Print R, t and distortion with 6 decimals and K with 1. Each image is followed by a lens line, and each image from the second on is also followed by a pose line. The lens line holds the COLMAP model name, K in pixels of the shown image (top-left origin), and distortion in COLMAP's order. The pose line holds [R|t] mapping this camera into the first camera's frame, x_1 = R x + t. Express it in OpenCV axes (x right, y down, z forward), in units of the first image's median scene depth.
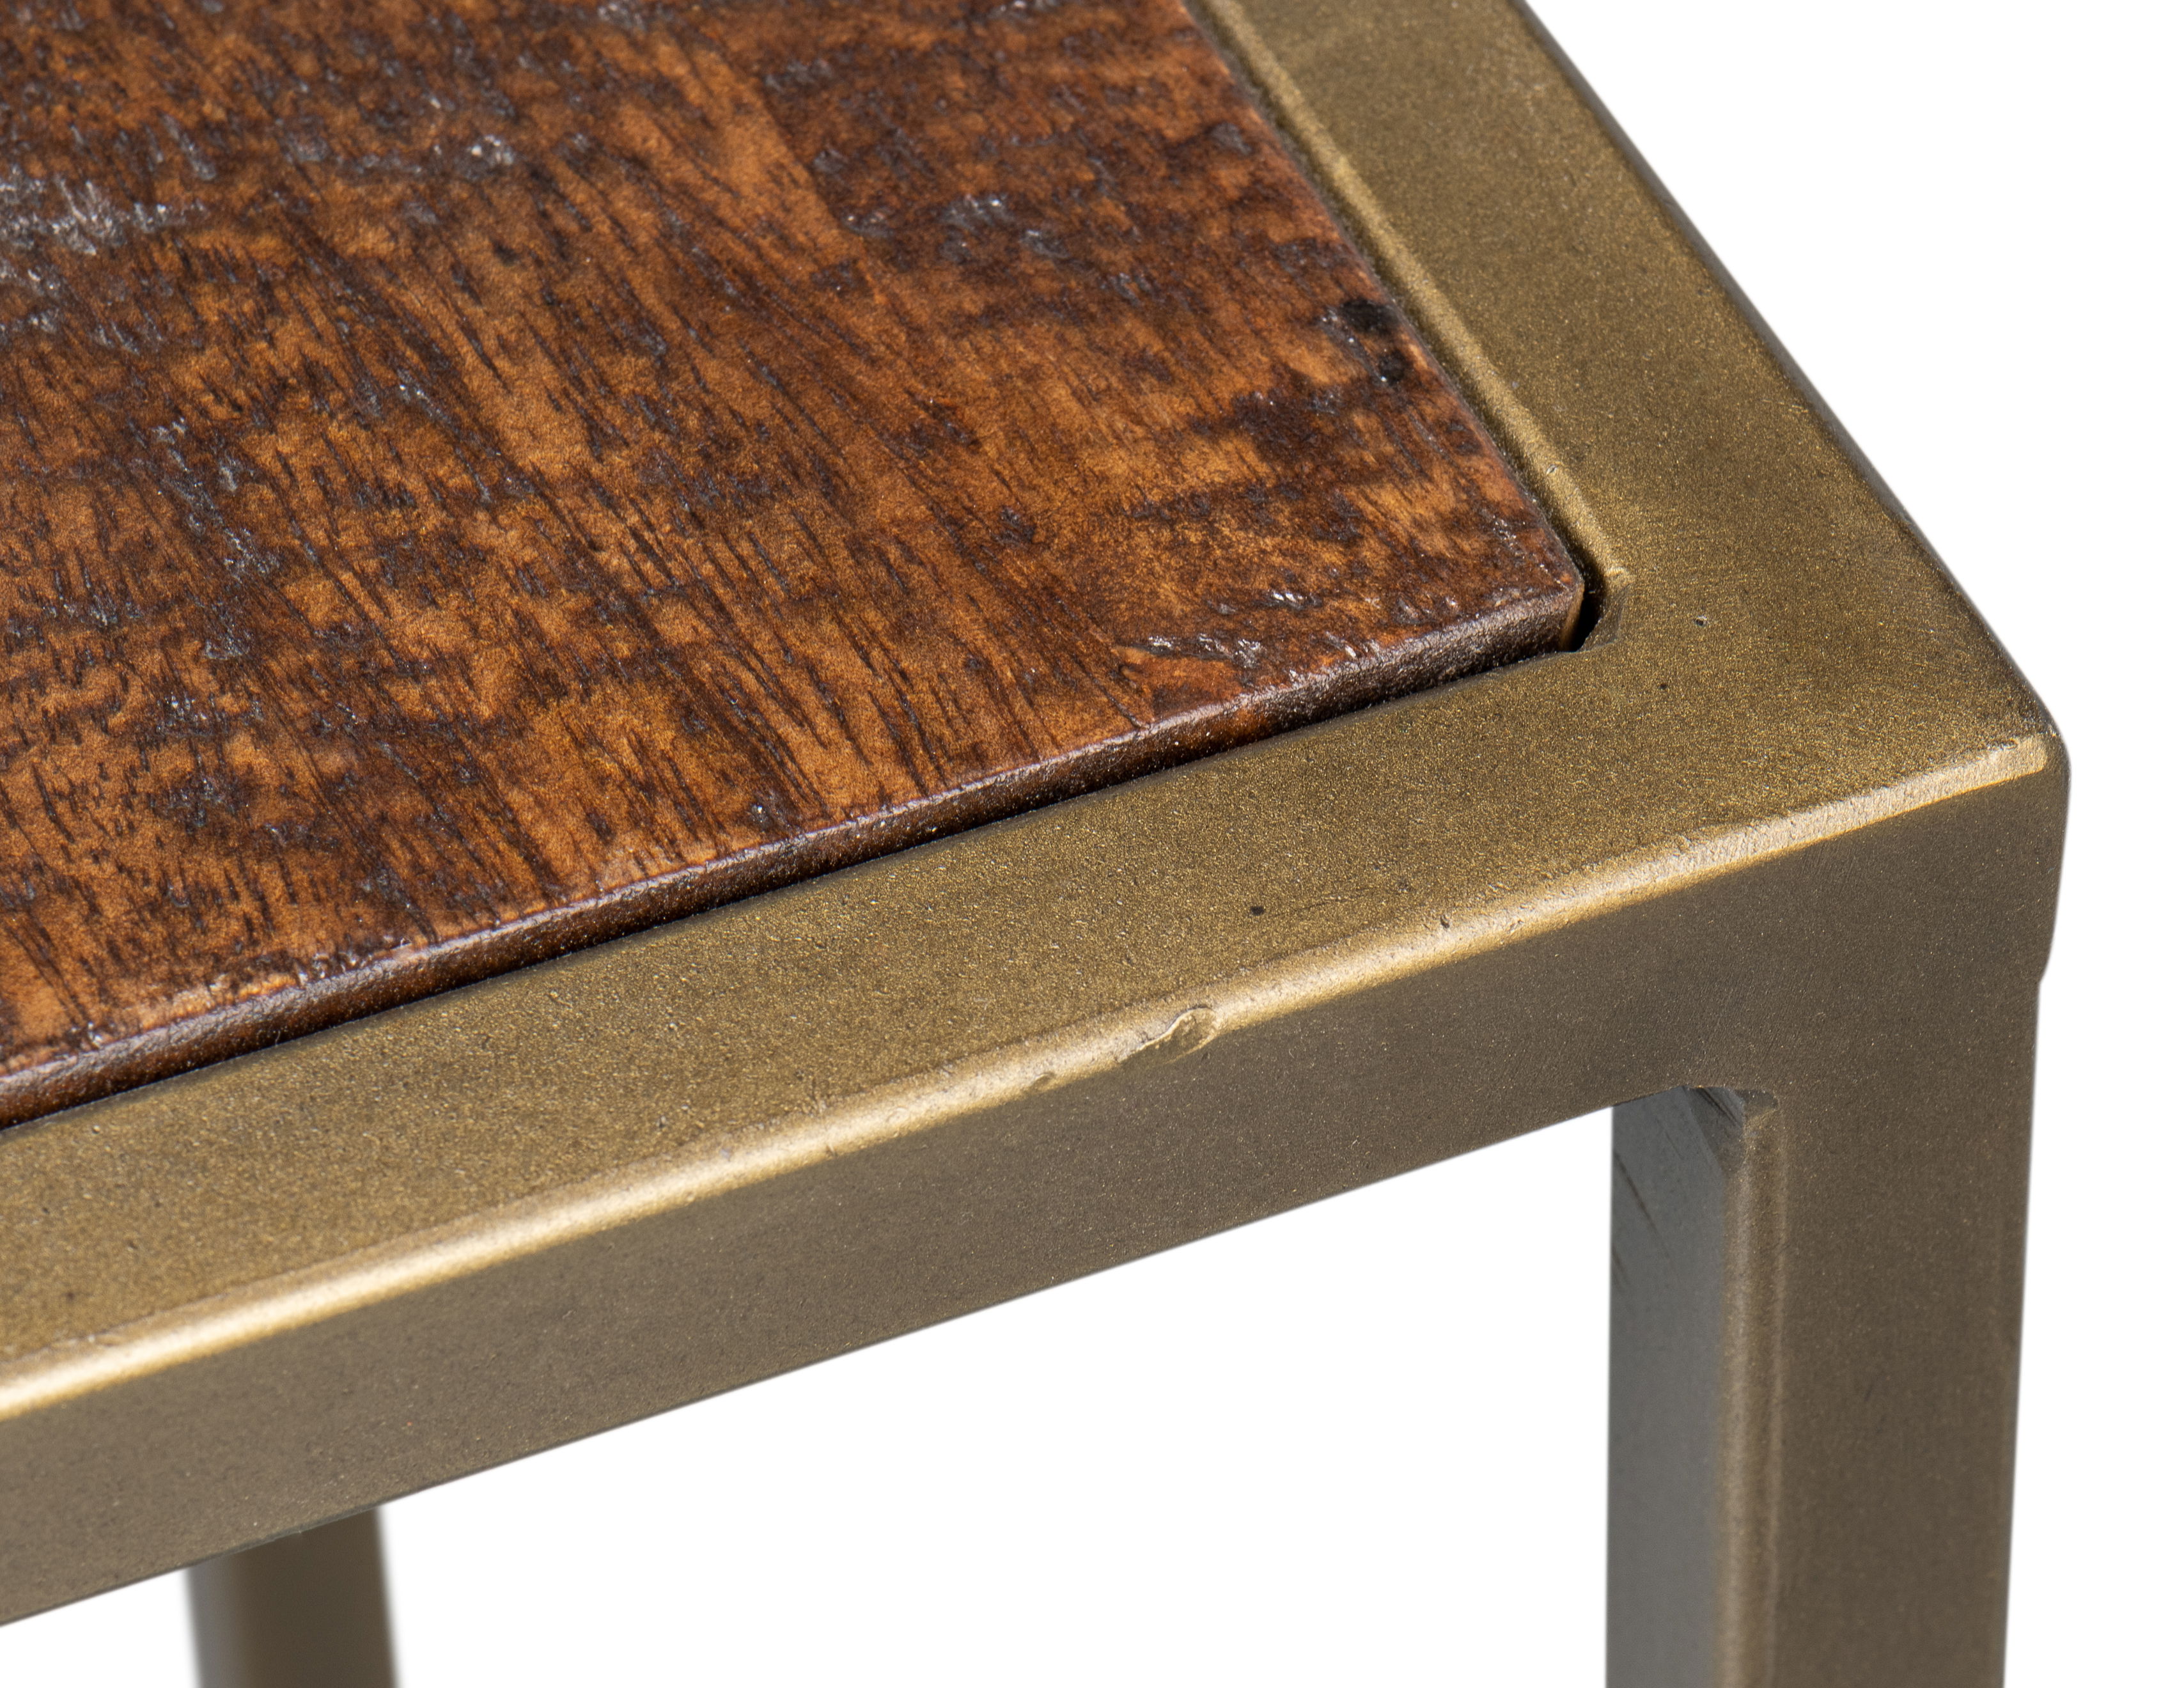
lens RADIAL K [[11190.6, 0, 1092.0], [0, 11190.6, 844.0], [0, 0, 1]] dist [0.196467, -3.225659]
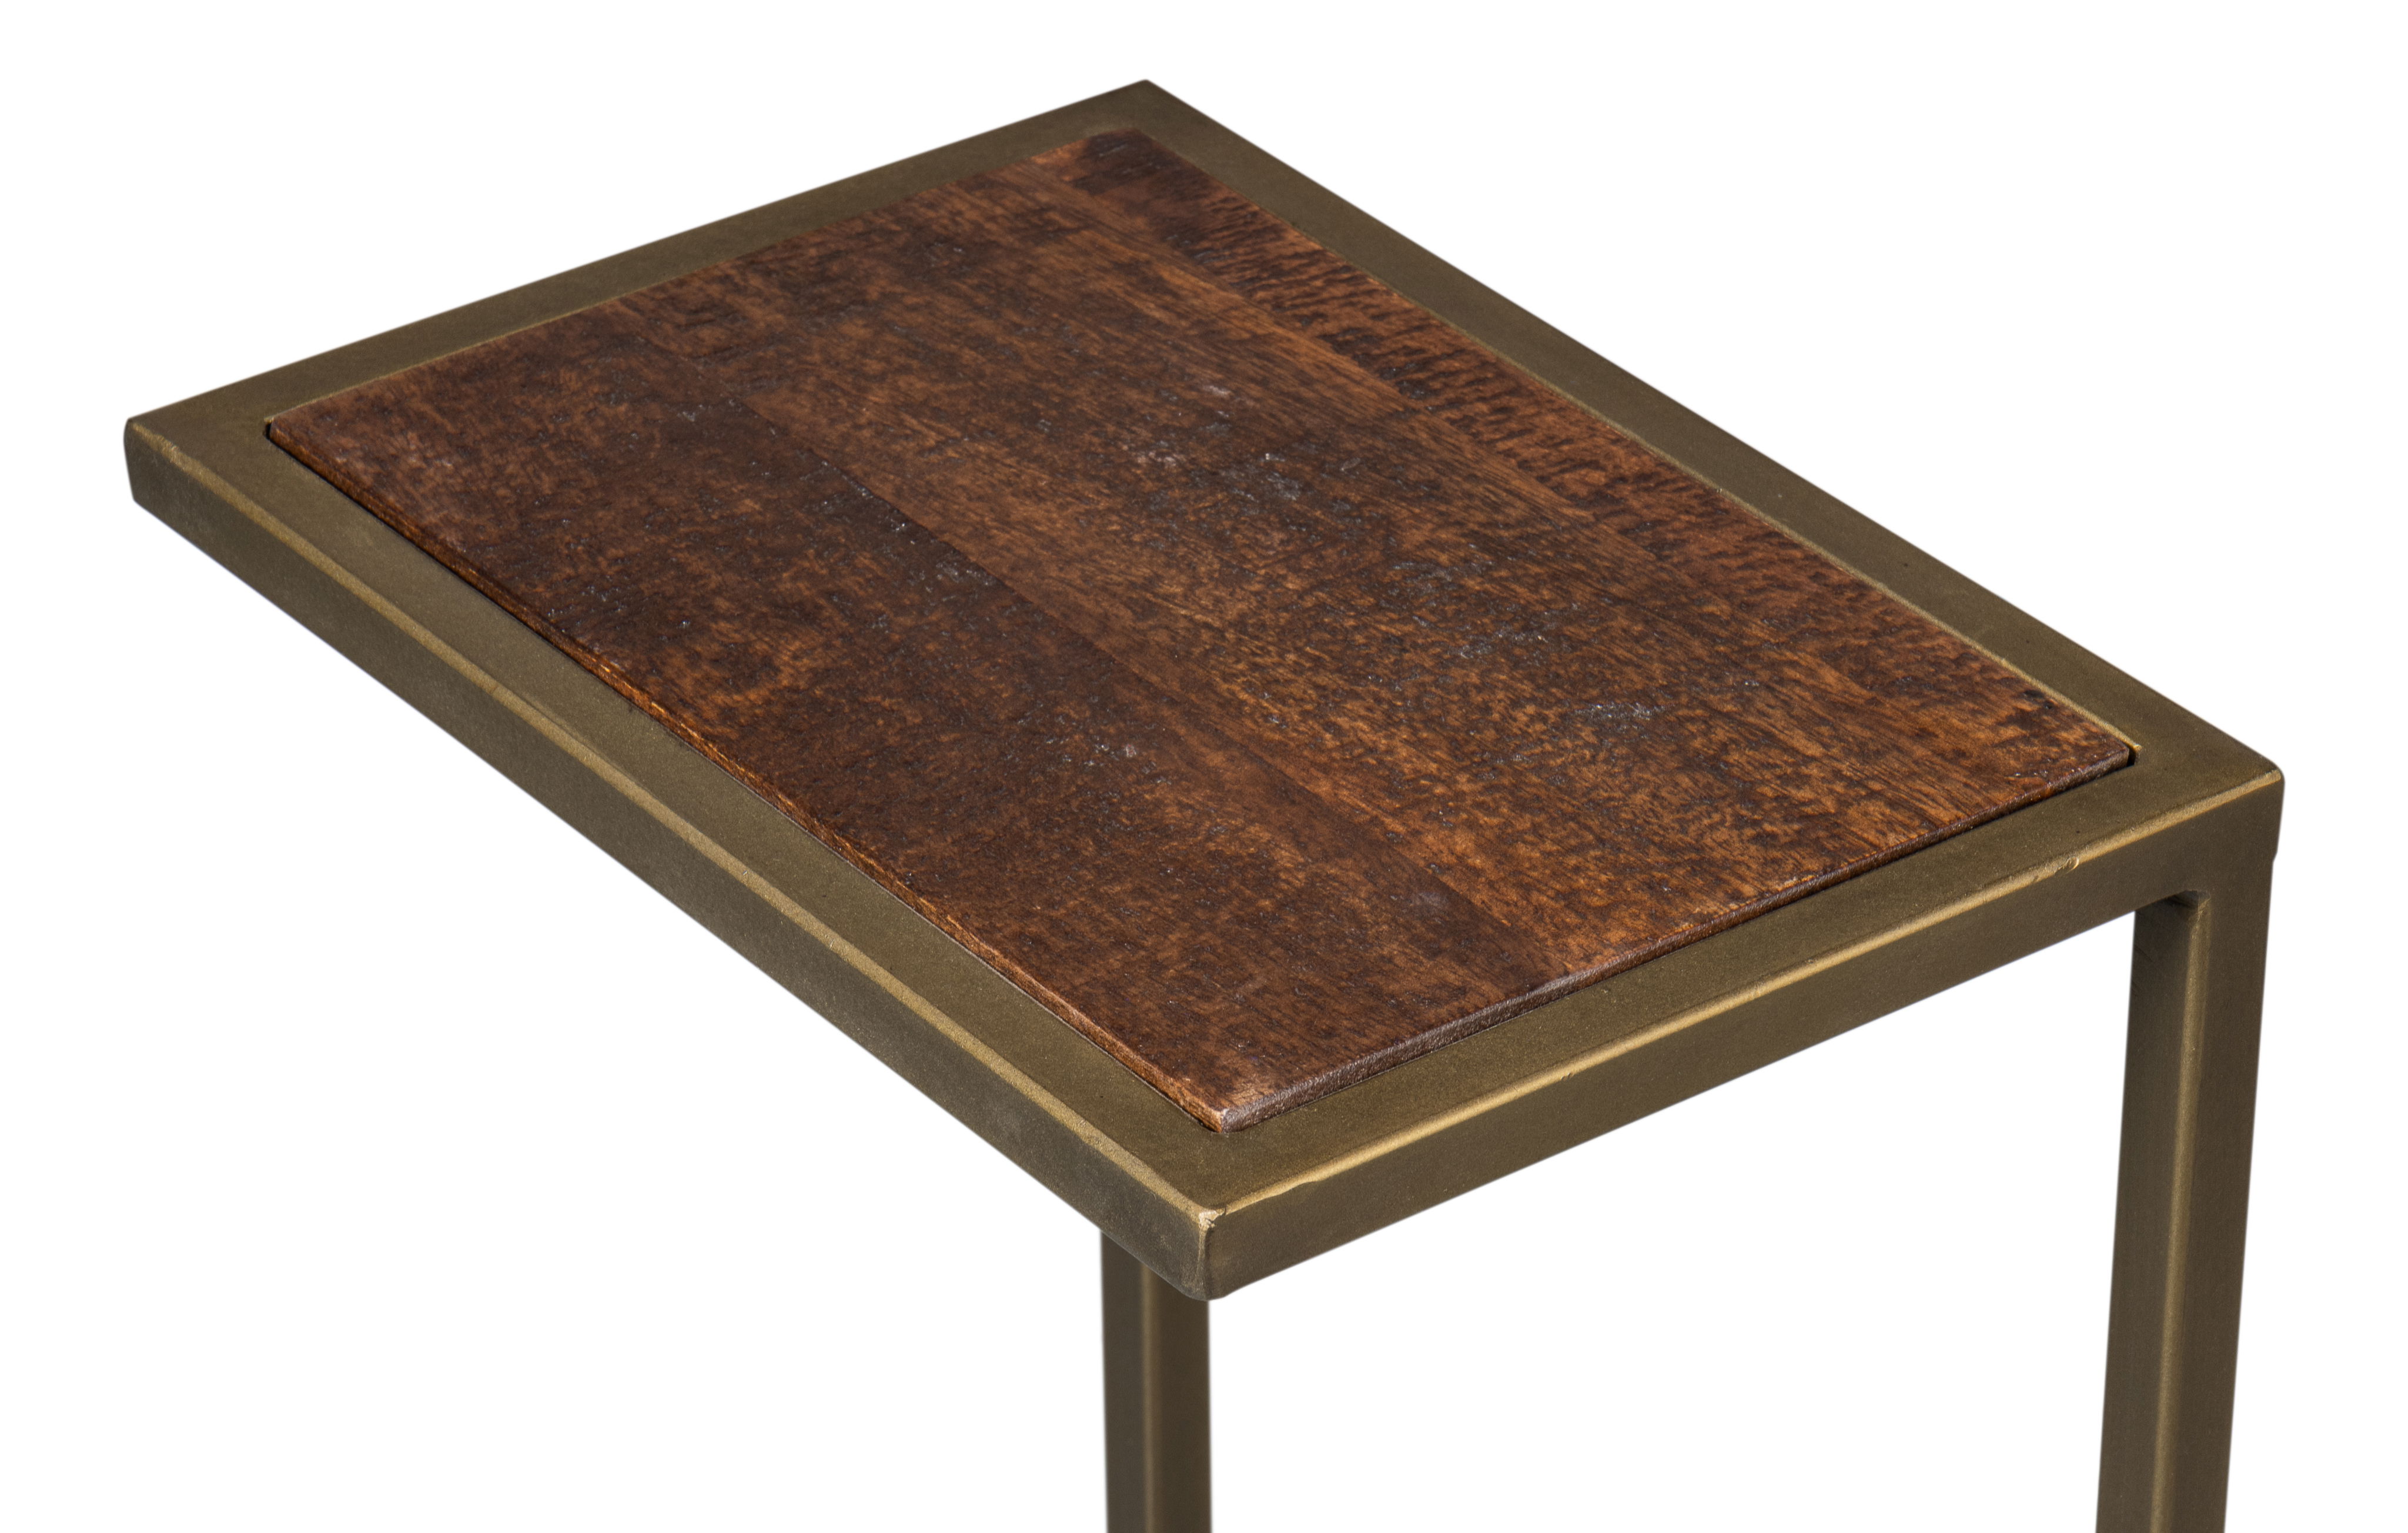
lens RADIAL K [[8997.1, 0, 1204.0], [0, 8997.1, 766.5], [0, 0, 1]] dist [0.197778, 1.241289]
pose [[0.973629, -0.105571, 0.202240, -0.760418], [0.147968, 0.966960, -0.207592, 0.493313], [-0.173642, 0.232043, 0.957081, -1.499421]]
